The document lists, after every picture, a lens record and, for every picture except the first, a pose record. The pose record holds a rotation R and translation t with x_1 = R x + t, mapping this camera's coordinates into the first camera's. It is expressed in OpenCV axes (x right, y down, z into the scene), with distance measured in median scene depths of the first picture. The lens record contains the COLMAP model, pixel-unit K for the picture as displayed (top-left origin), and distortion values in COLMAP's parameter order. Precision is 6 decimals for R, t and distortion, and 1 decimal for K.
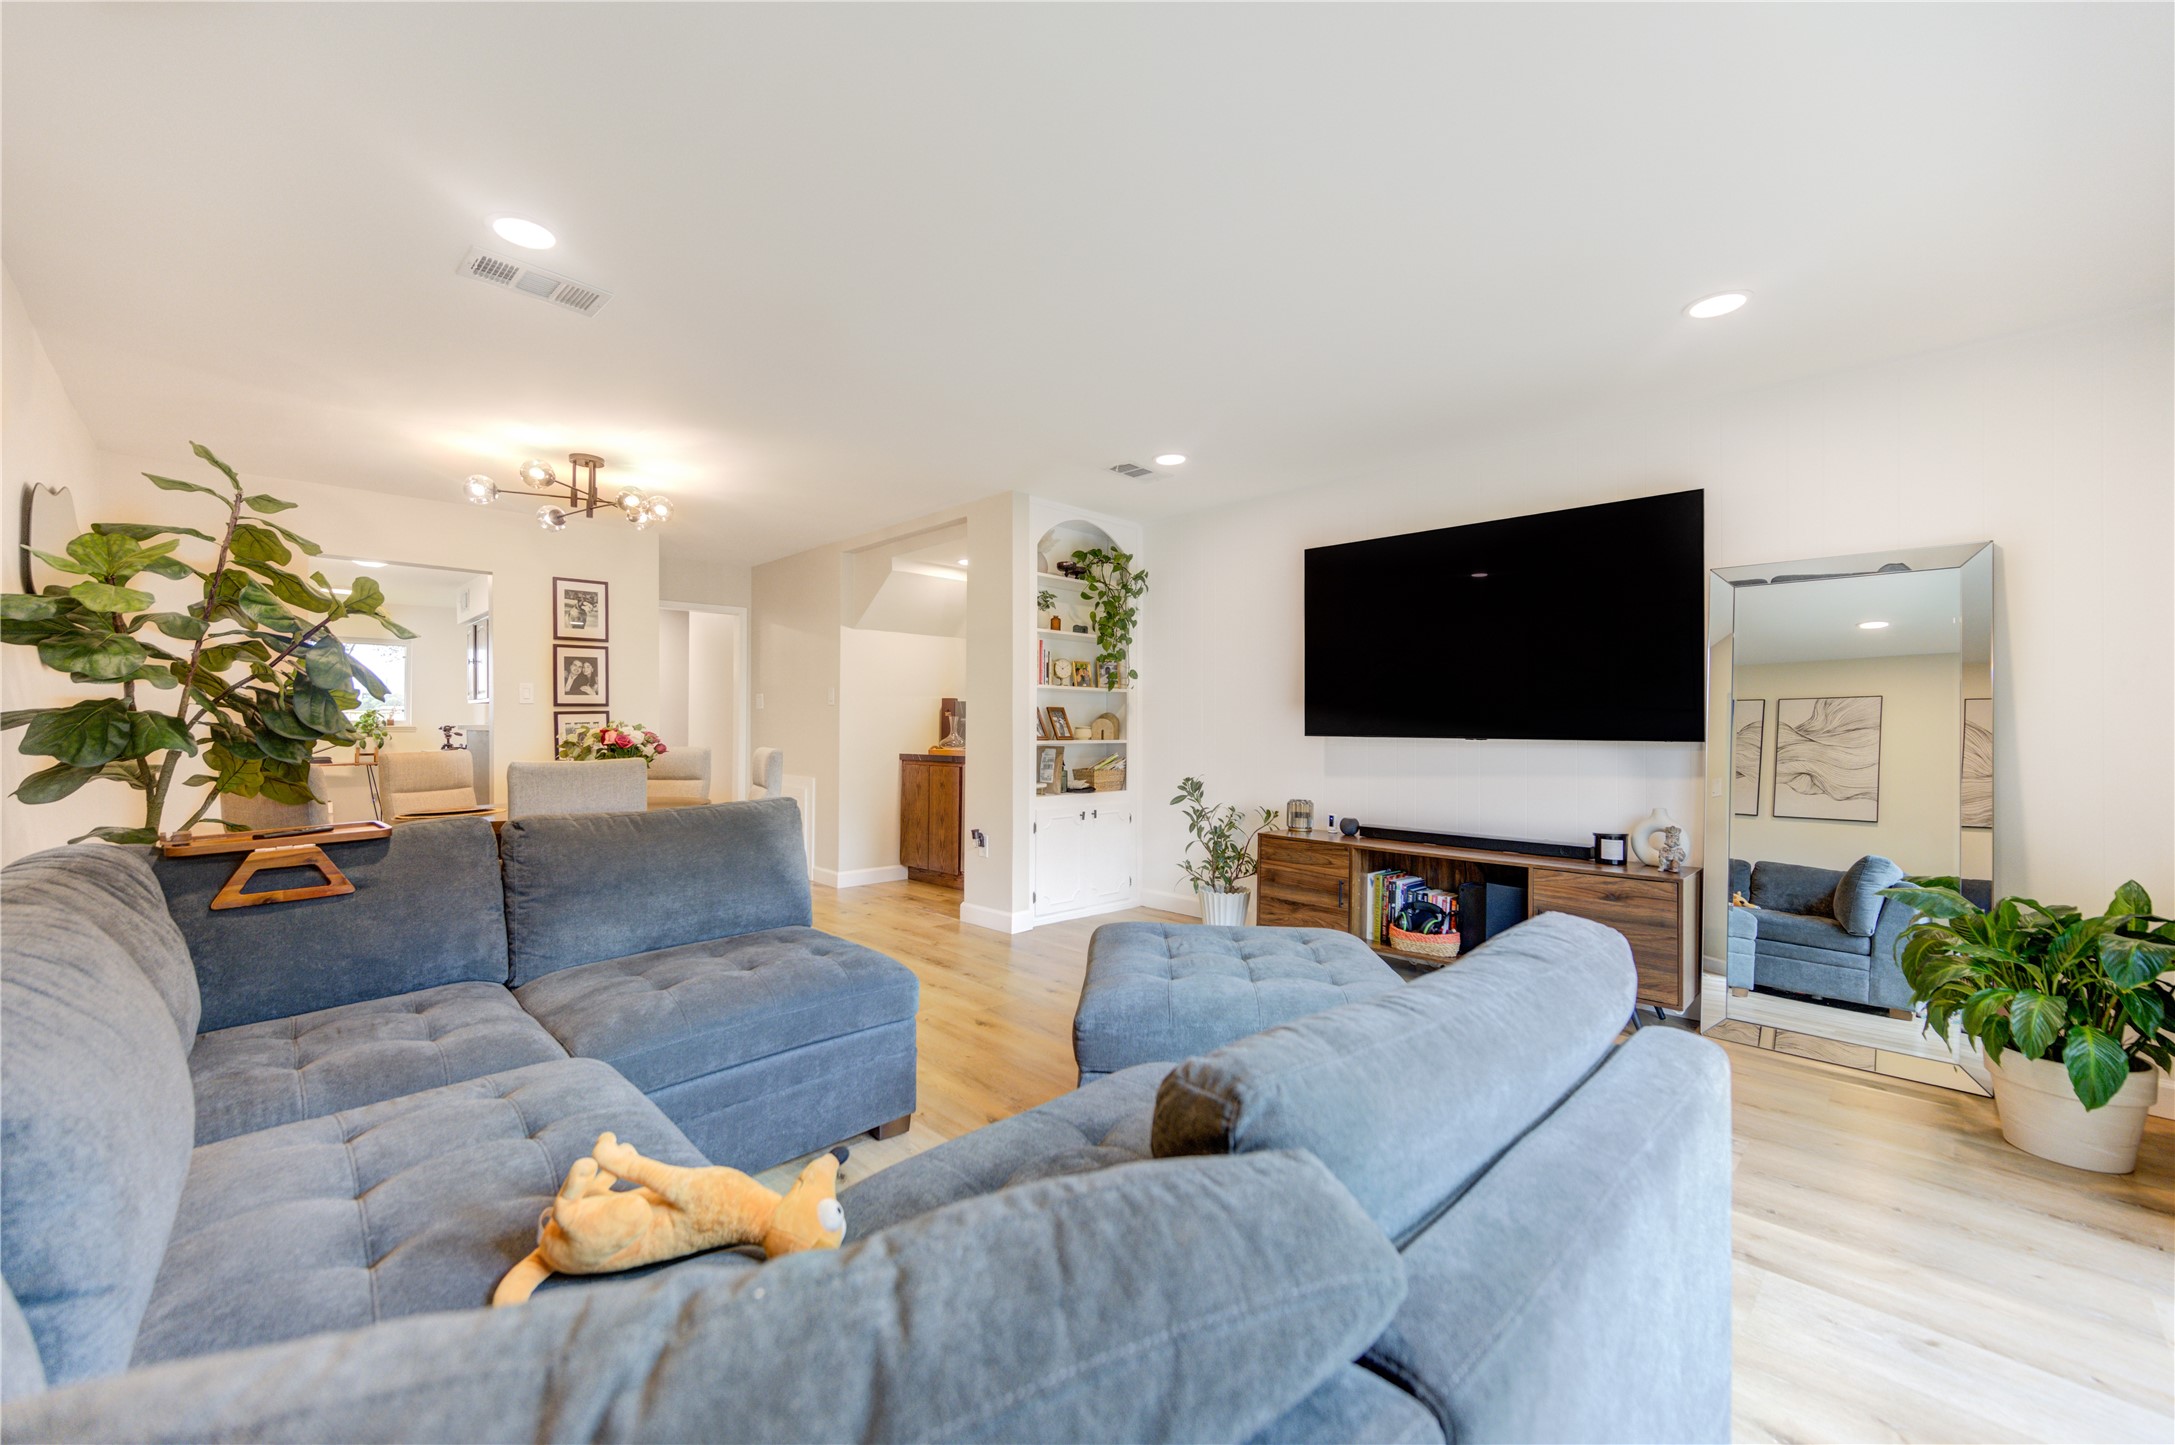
lens RADIAL K [[847.3, 0, 1079.5], [0, 847.3, 716.5], [0, 0, 1]] dist [0.003447, -0.000659]
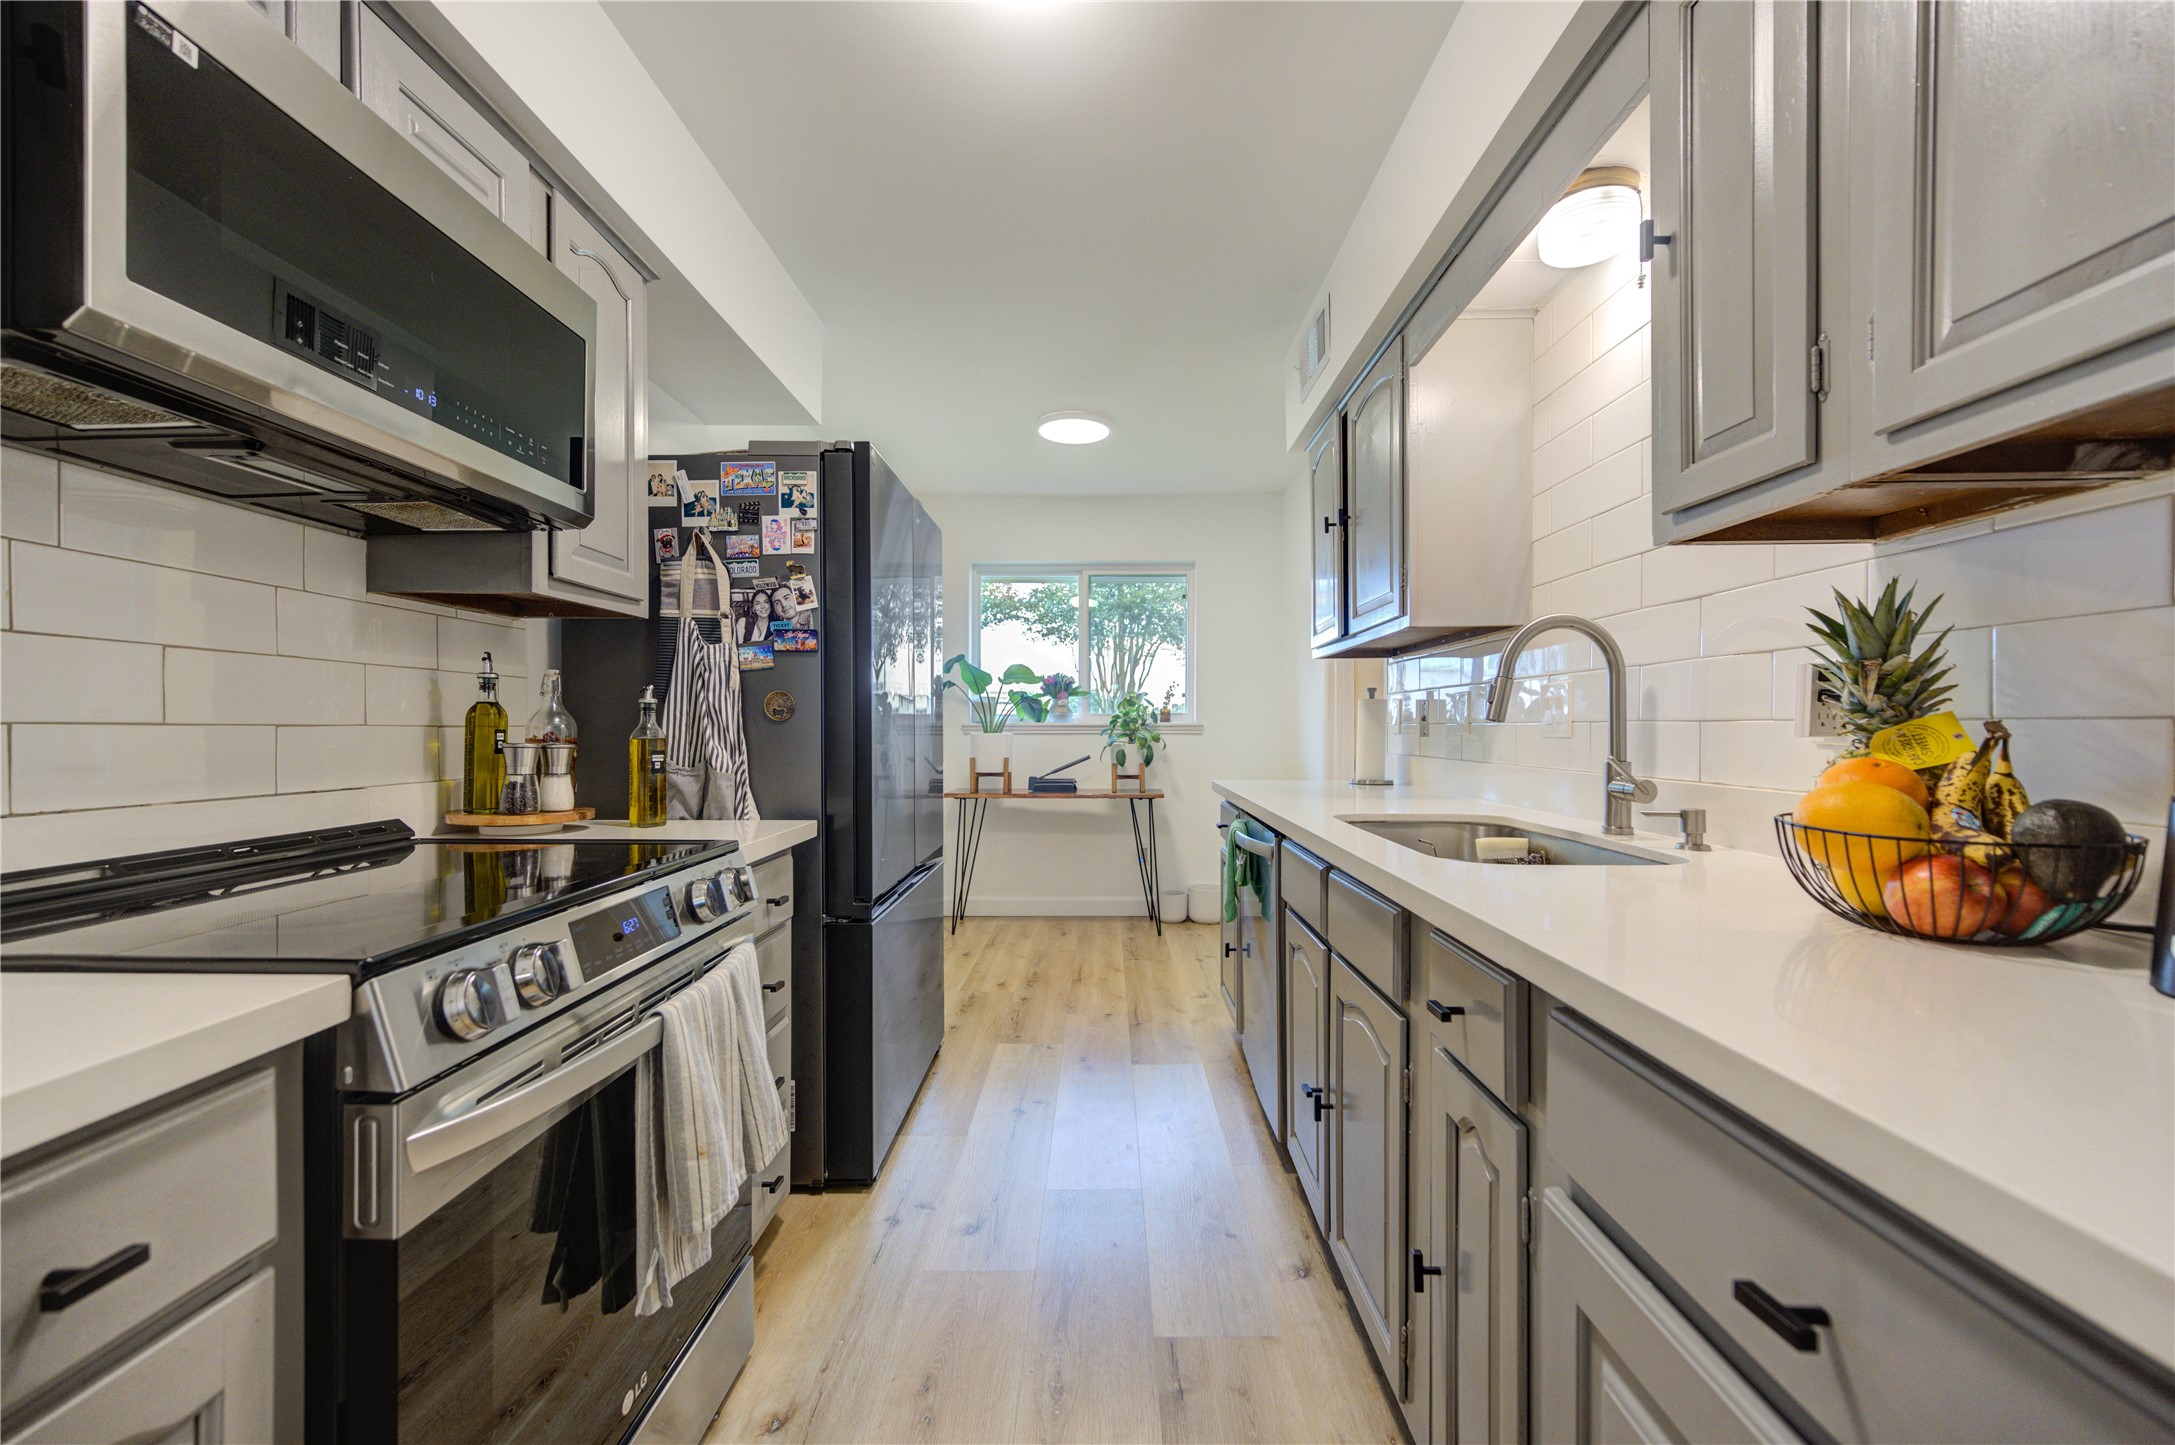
lens RADIAL K [[847.3, 0, 1094.8], [0, 847.3, 731.4], [0, 0, 1]] dist [0.003447, -0.000659]
pose [[0.704178, 0.001262, -0.710022, -0.857498], [0.008273, 0.999916, 0.009983, 0.019381], [0.709975, -0.012904, 0.704109, 1.095826]]
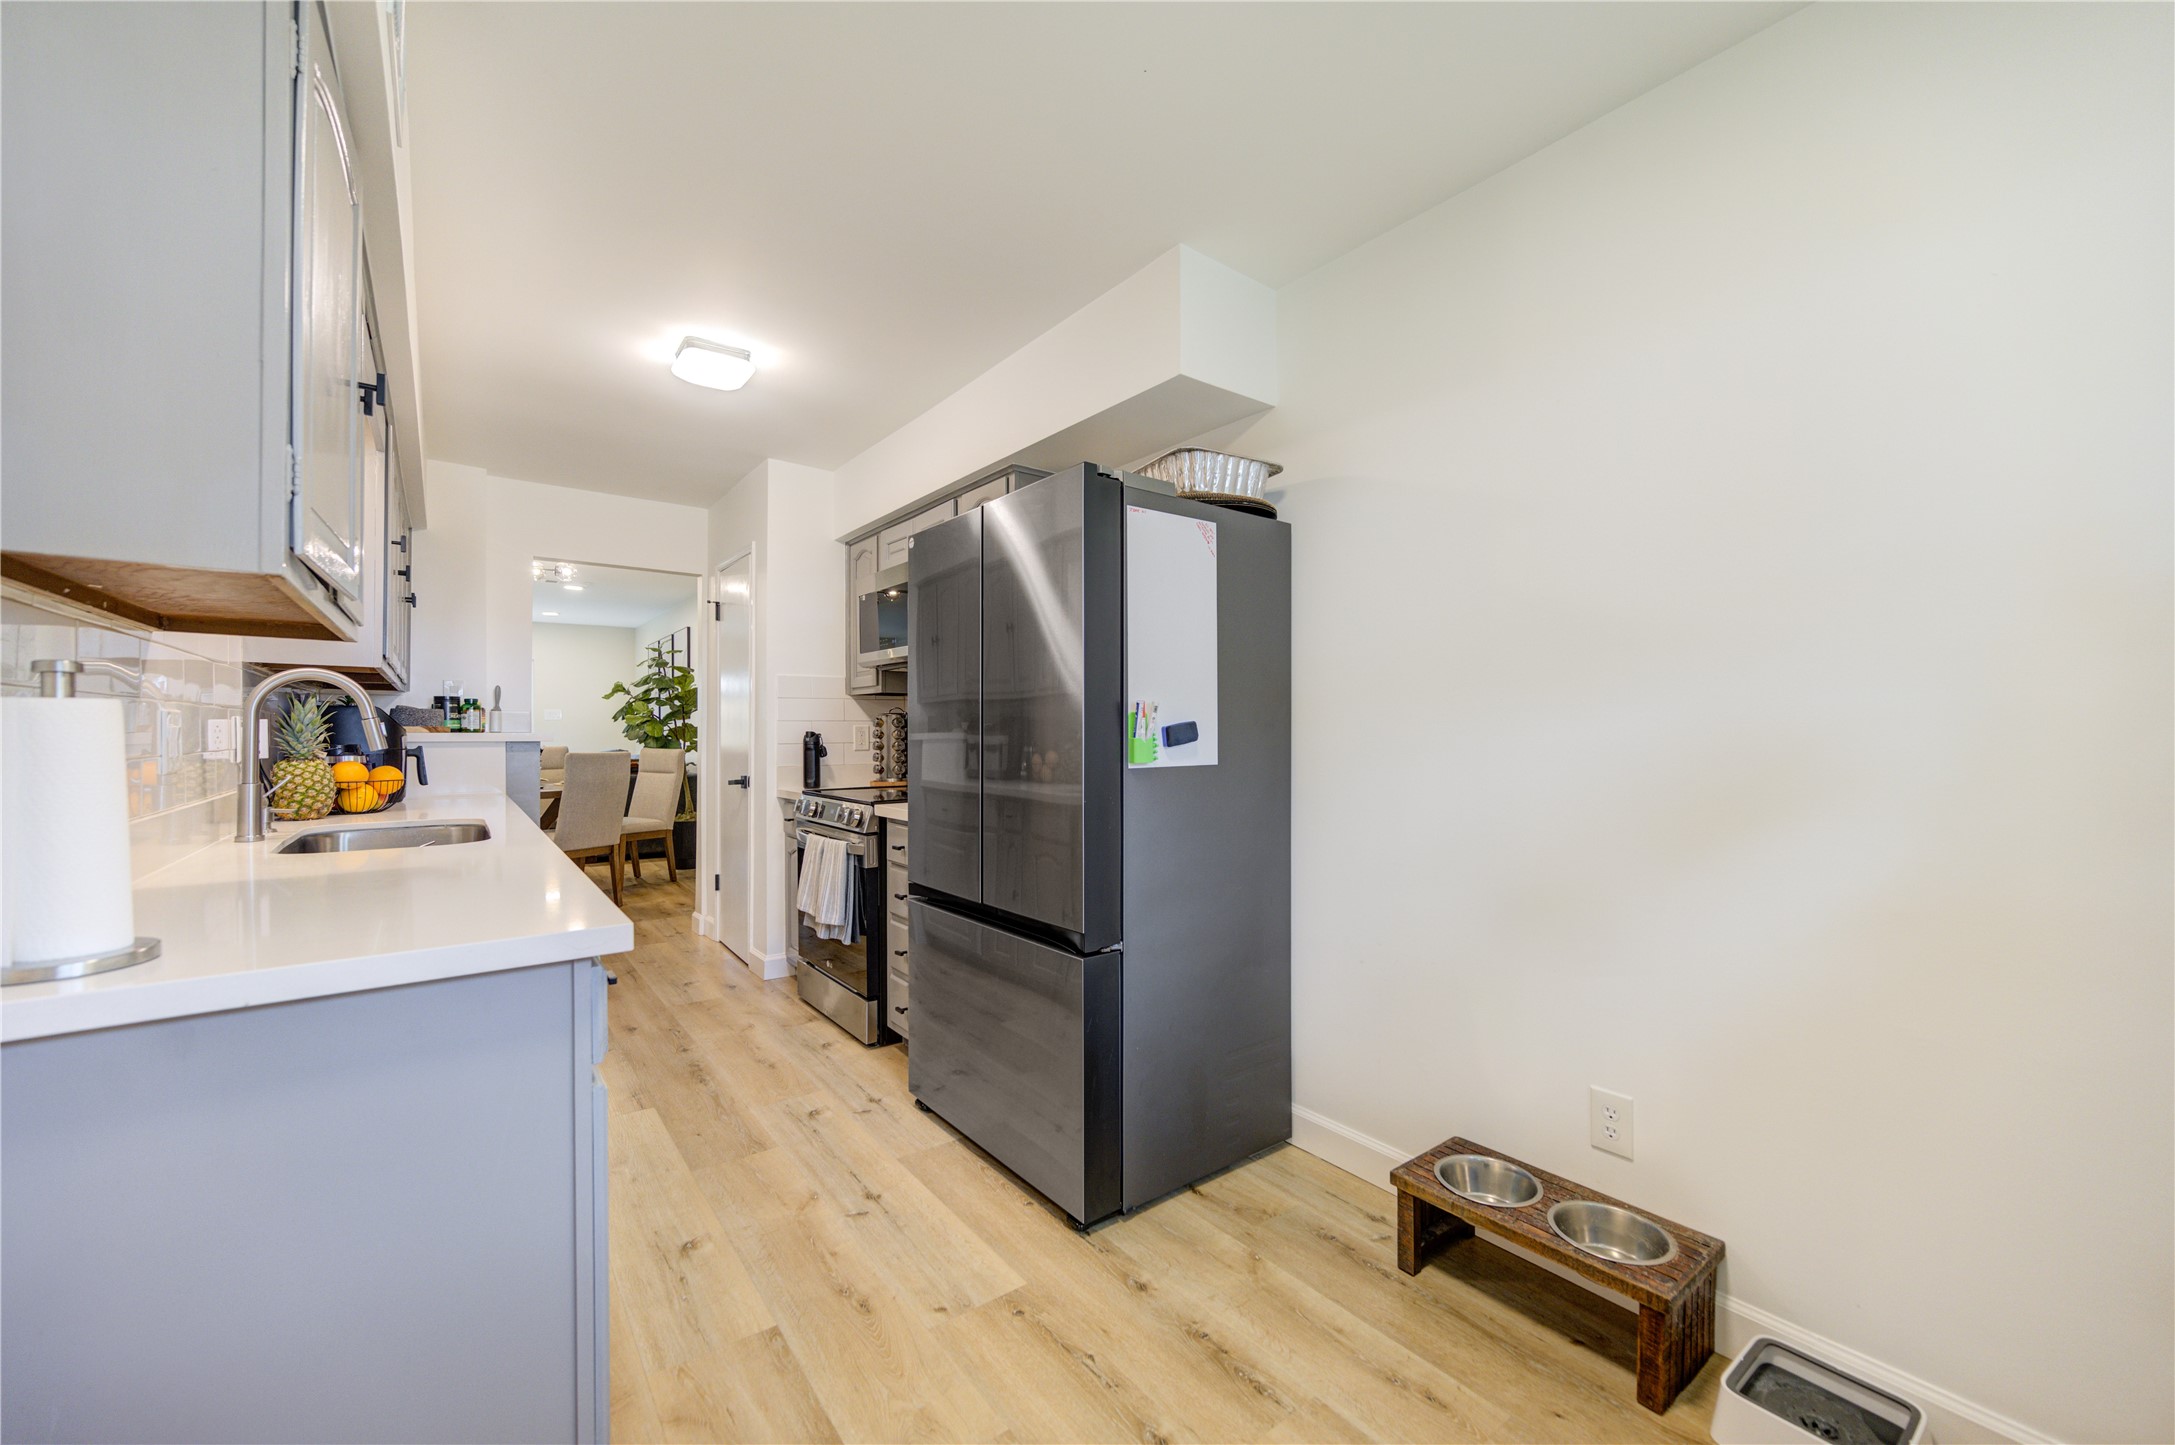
lens RADIAL K [[847.3, 0, 1106.5], [0, 847.3, 737.3], [0, 0, 1]] dist [0.003447, -0.000659]
pose [[-0.993644, -0.005218, 0.112447, -1.396234], [-0.005075, 0.999986, 0.001557, 0.010868], [-0.112454, 0.000977, -0.993657, 1.812781]]
